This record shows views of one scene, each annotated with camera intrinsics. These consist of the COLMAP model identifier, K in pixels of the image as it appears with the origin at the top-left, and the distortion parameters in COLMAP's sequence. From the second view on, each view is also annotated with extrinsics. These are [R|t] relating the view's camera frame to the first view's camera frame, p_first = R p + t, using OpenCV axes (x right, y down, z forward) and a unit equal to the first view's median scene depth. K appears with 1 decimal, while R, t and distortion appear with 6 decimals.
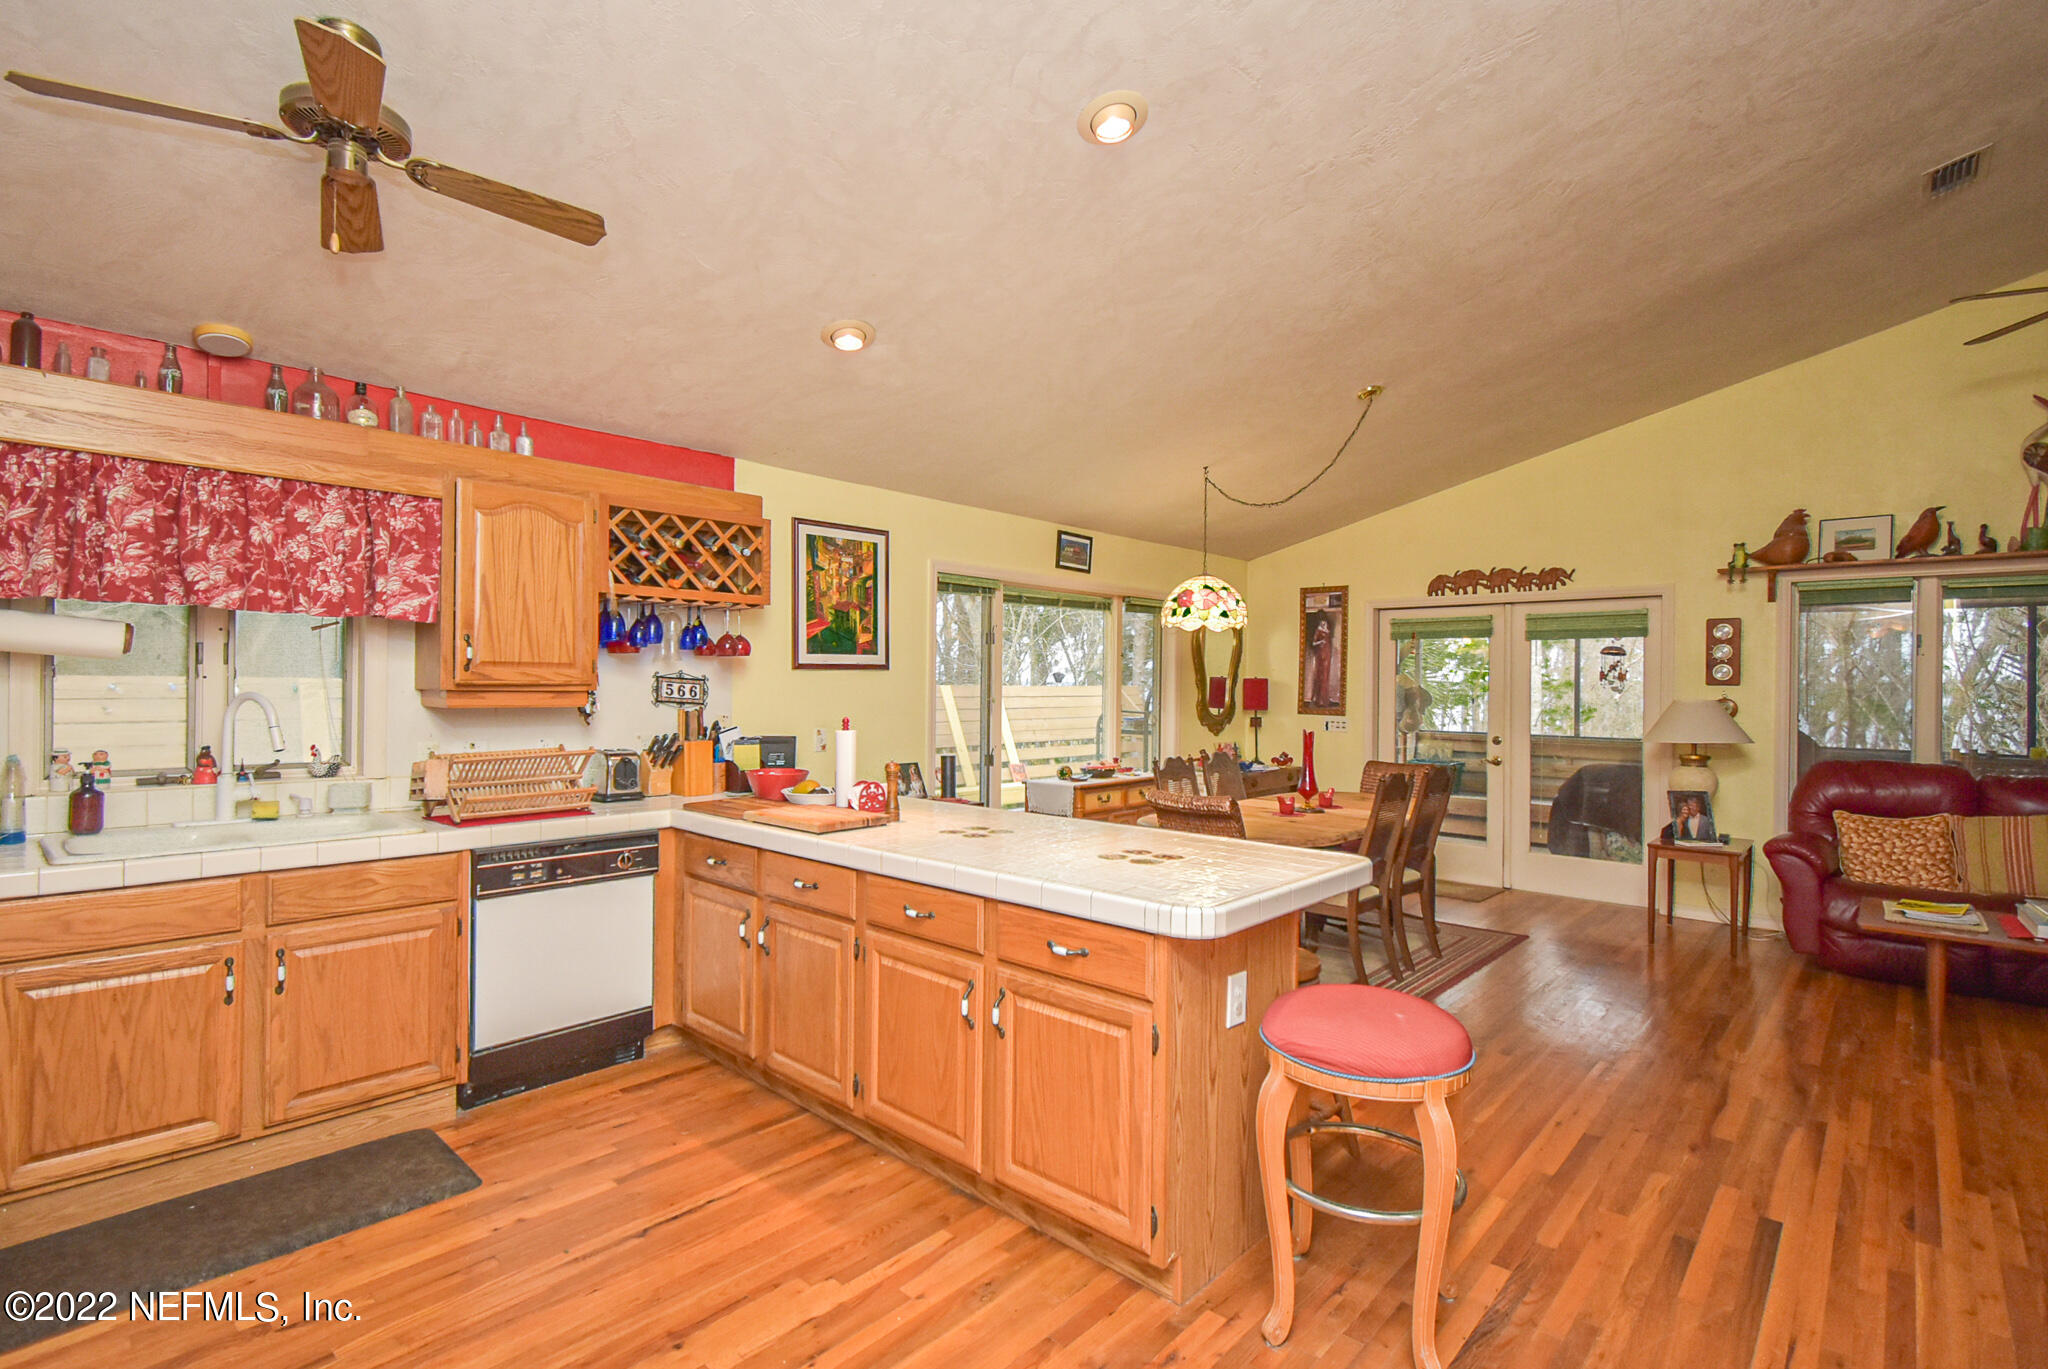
lens RADIAL K [[968.0, 0, 1021.0], [0, 968.0, 686.4], [0, 0, 1]] dist [0.002564, 0.000575]
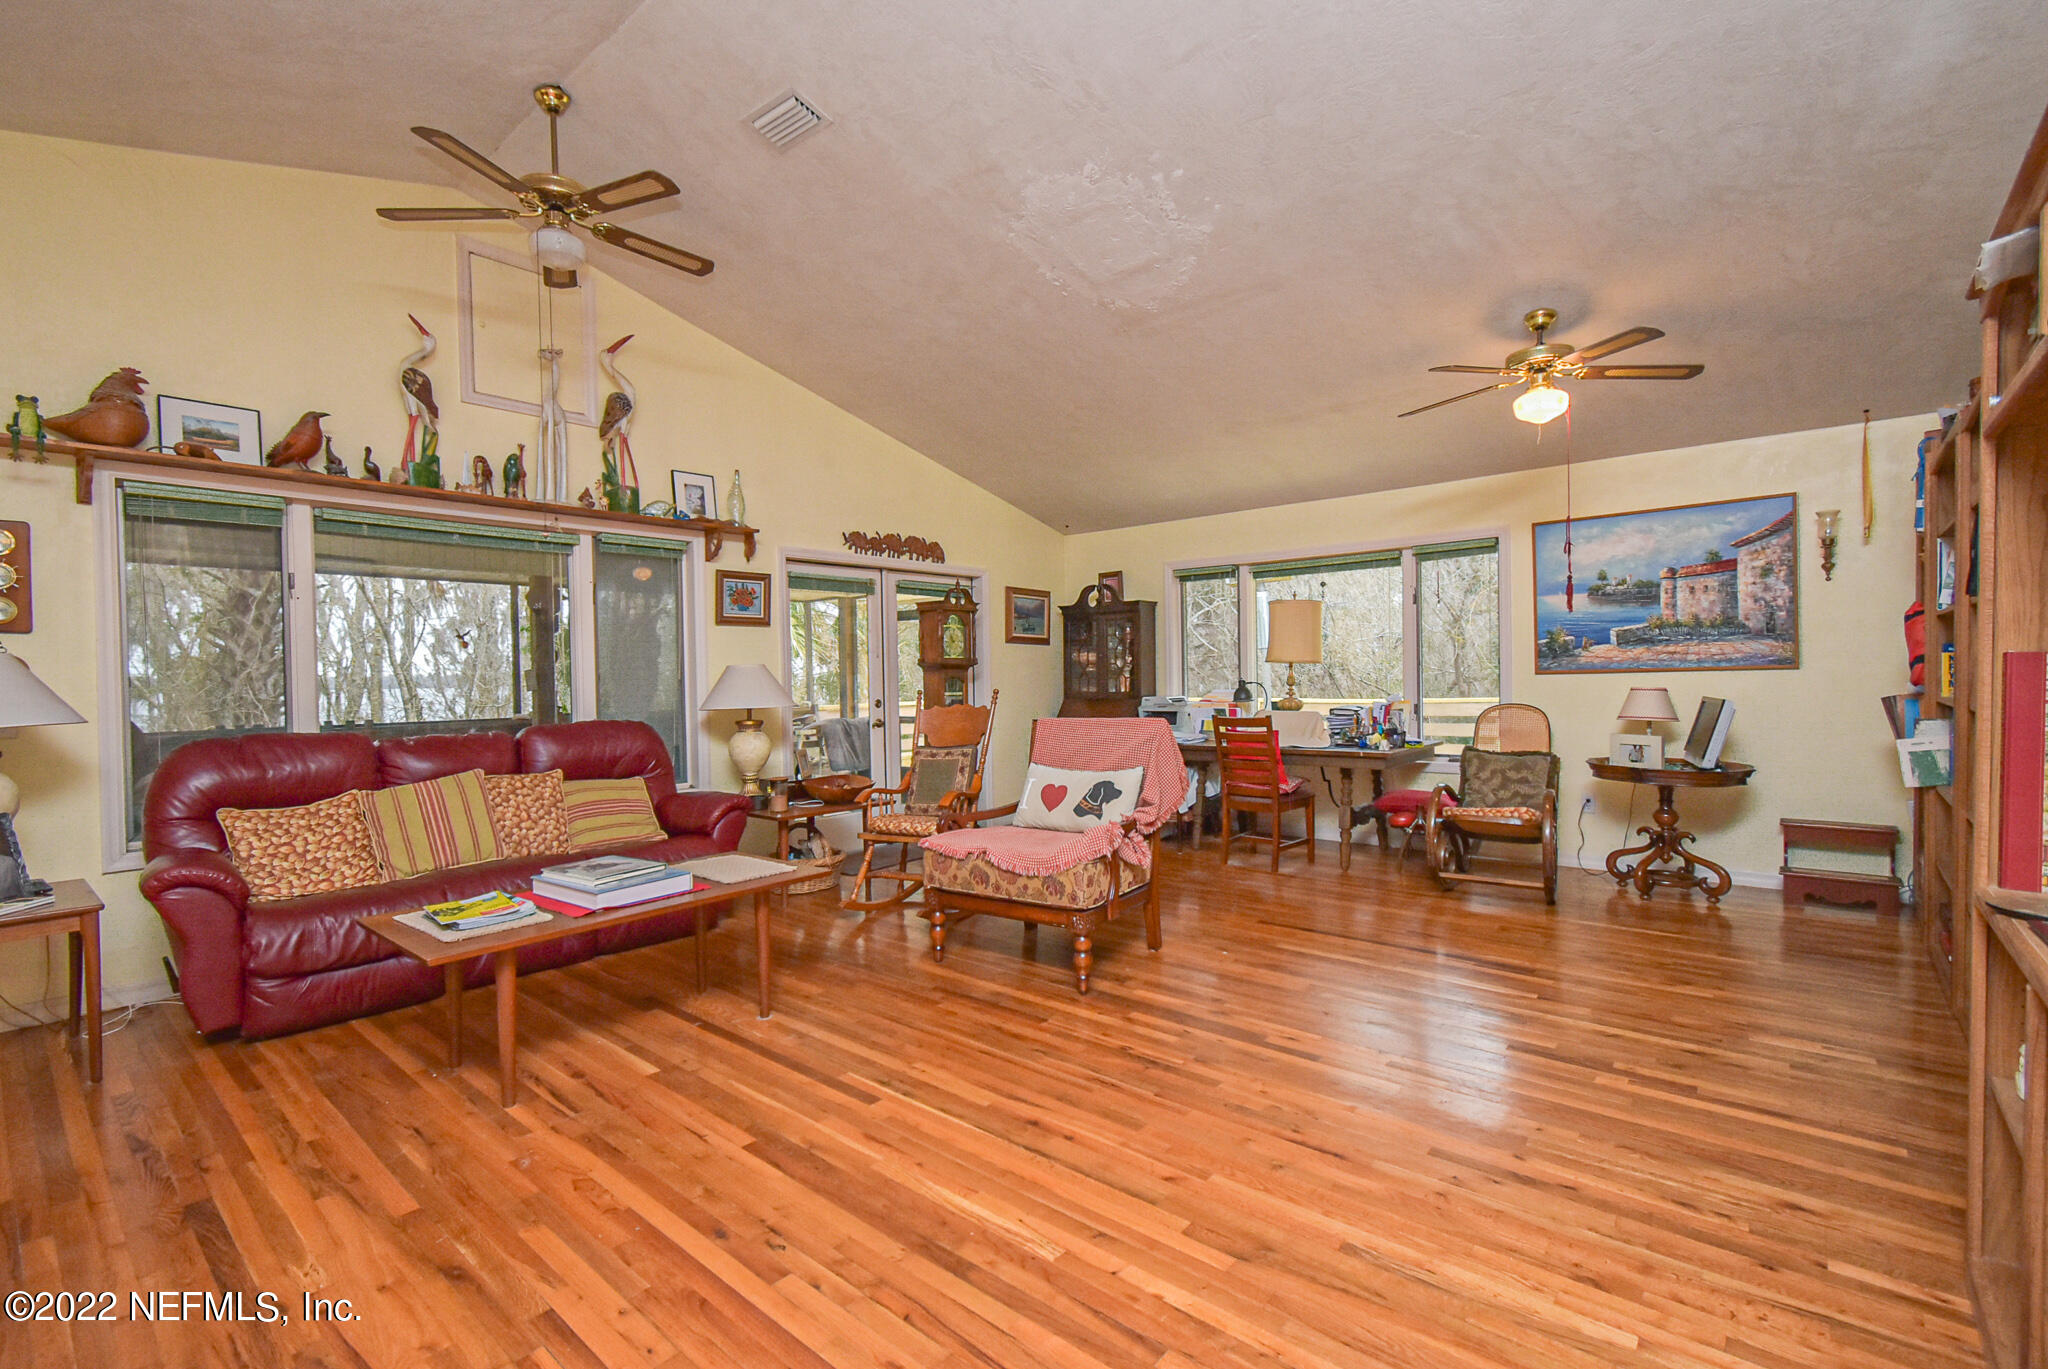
lens RADIAL K [[907.5, 0, 1021.2], [0, 907.5, 690.4], [0, 0, 1]] dist [0.005362, -0.002770]
pose [[-0.029956, -0.028252, 0.999152, 0.171255], [0.018588, 0.999412, 0.028817, 0.035103], [-0.999378, 0.019436, -0.029414, 0.457864]]
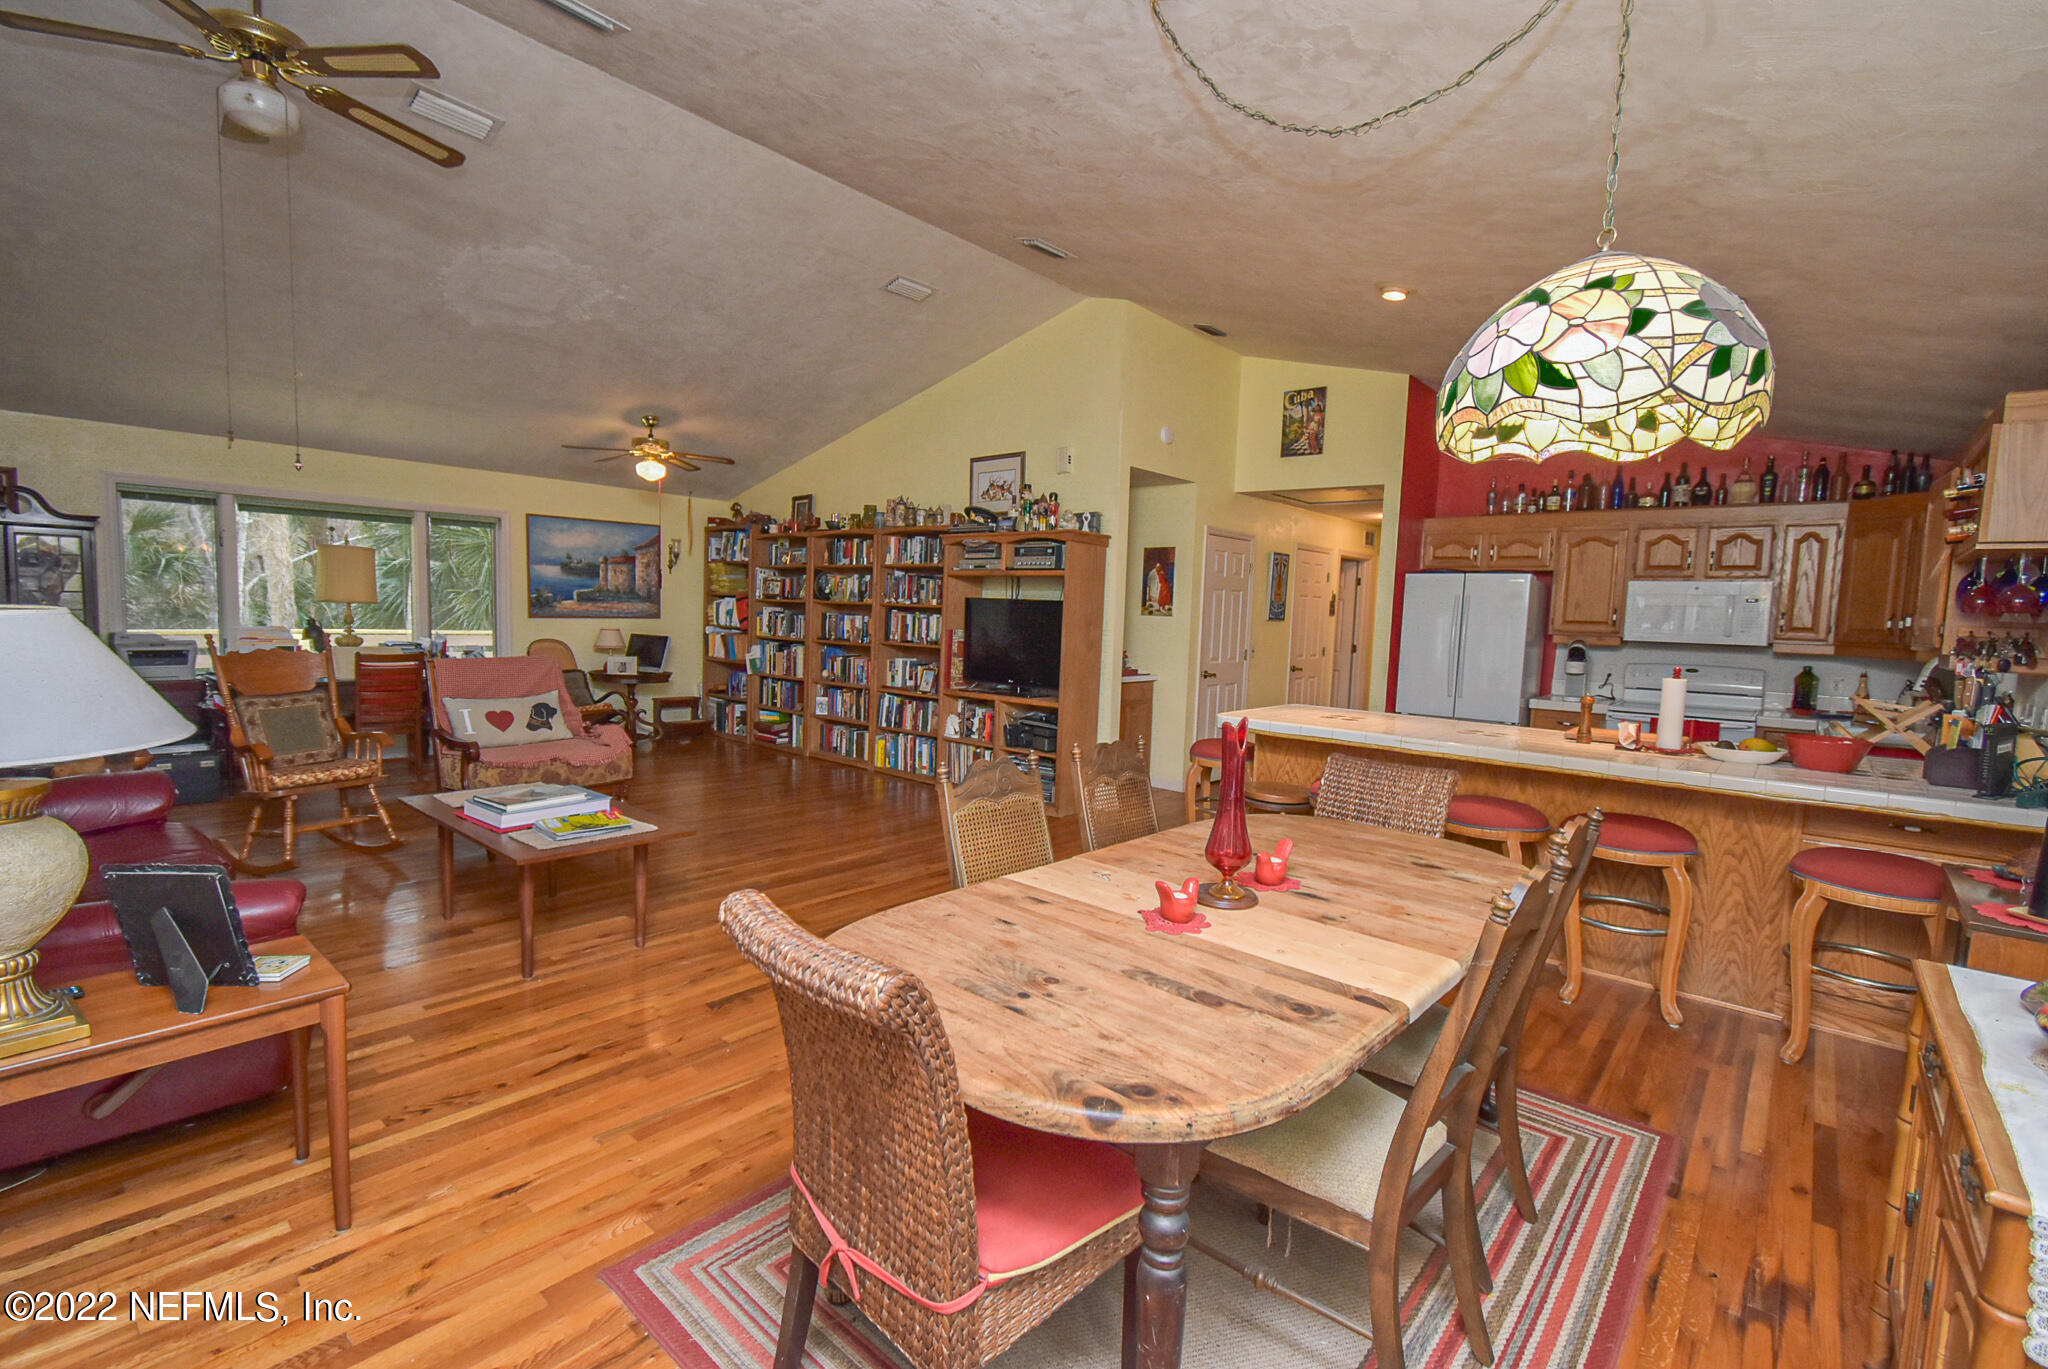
lens RADIAL K [[907.5, 0, 1024.1], [0, 907.5, 681.9], [0, 0, 1]] dist [0.005362, -0.002770]
pose [[-0.998652, -0.043644, -0.028101, 0.421731], [-0.045789, 0.995672, 0.080877, 0.000407], [0.024449, 0.082054, -0.996328, 1.455759]]
